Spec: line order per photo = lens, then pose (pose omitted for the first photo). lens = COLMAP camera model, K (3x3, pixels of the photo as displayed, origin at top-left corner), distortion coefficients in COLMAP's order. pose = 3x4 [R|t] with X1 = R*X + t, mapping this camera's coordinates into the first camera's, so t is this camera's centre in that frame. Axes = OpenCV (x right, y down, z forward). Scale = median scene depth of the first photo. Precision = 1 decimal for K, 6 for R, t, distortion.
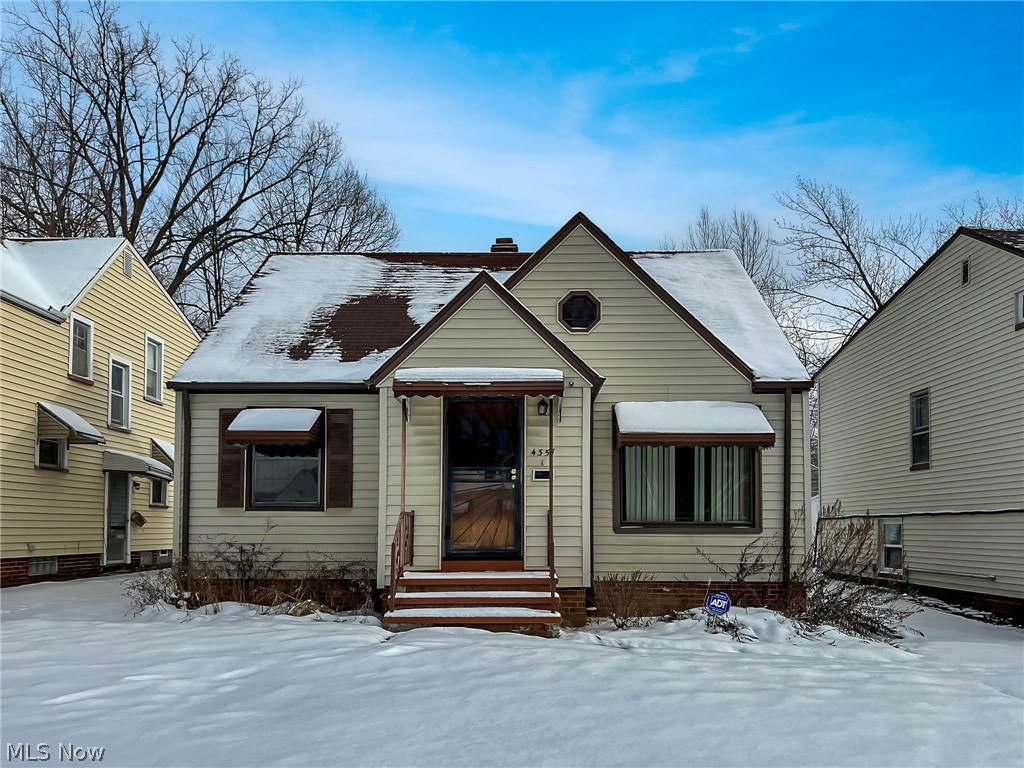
lens RADIAL K [[770.8, 0, 513.0], [0, 770.8, 379.6], [0, 0, 1]] dist [0.040643, -0.047980]
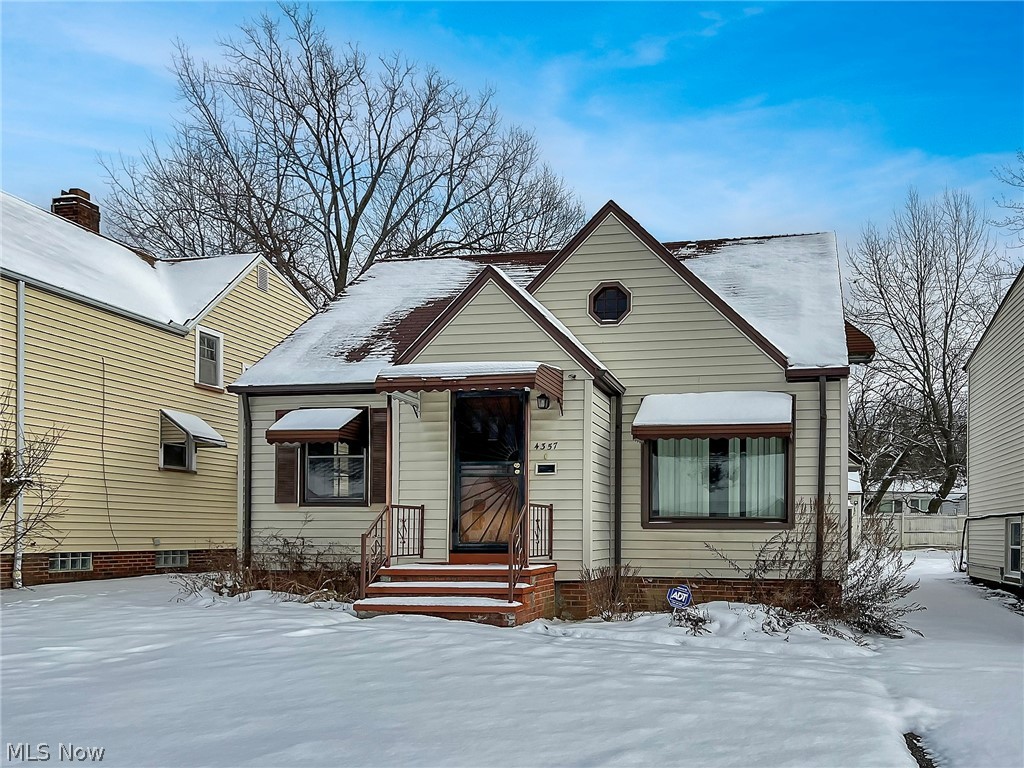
lens RADIAL K [[778.0, 0, 512.0], [0, 778.0, 384.0], [0, 0, 1]] dist [0.015459, 0.002720]
pose [[0.986685, -0.026777, -0.160423, 0.139704], [0.027866, 0.999601, 0.004545, 0.007216], [0.160237, -0.008955, 0.987038, 0.000444]]
